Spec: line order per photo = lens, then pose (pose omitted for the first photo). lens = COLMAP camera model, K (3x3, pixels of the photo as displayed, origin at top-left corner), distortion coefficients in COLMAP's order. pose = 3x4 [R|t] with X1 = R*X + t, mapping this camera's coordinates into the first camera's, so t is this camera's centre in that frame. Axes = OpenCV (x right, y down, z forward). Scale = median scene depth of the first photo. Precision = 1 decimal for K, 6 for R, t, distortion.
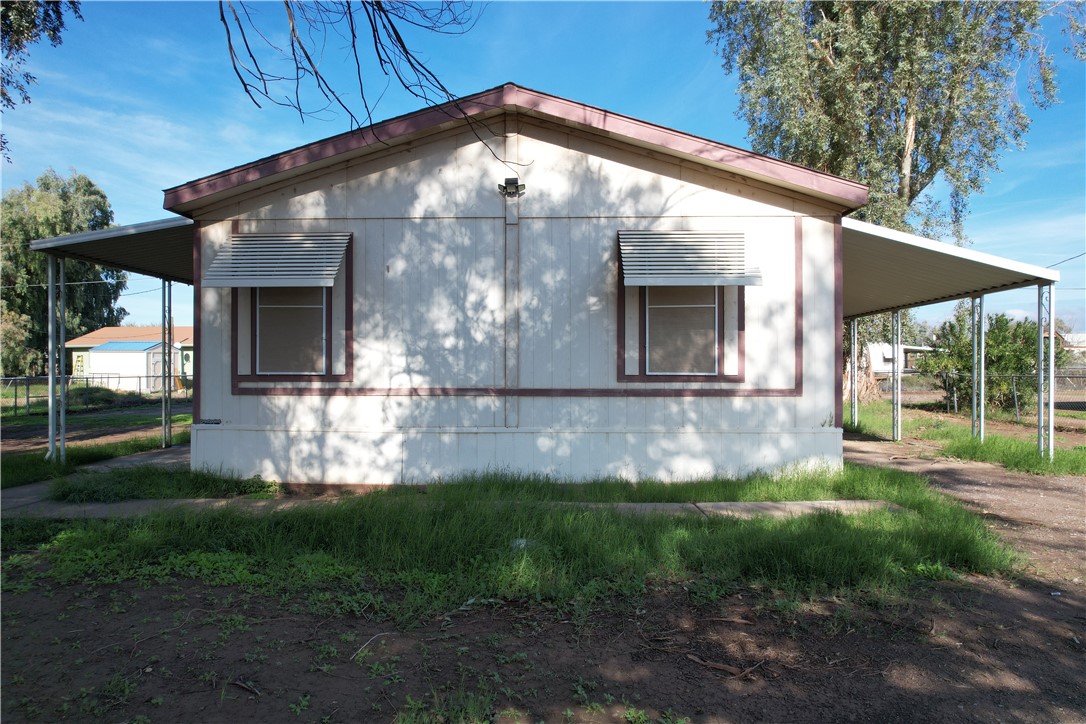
lens RADIAL K [[701.8, 0, 547.6], [0, 701.8, 374.9], [0, 0, 1]] dist [-0.065886, 0.067797]
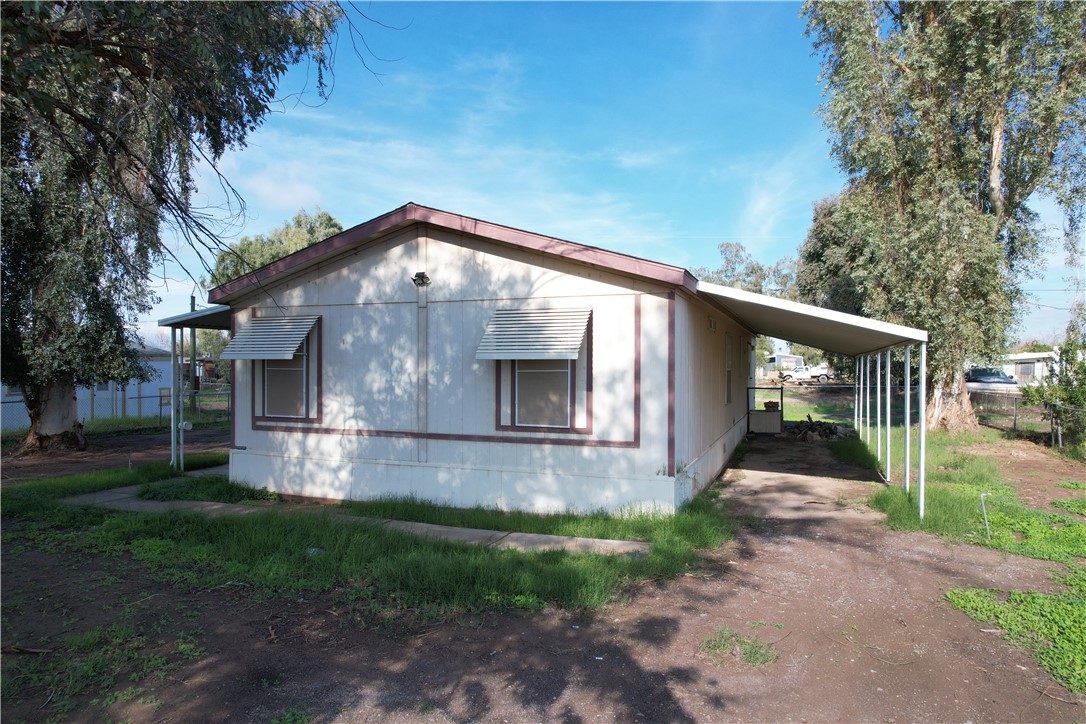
lens RADIAL K [[712.0, 0, 542.6], [0, 712.0, 379.8], [0, 0, 1]] dist [-0.001712, -0.001777]
pose [[0.939173, 0.010335, -0.343288, 0.619880], [-0.004779, 0.999844, 0.017026, -0.104040], [0.343410, -0.014350, 0.939076, -0.176419]]
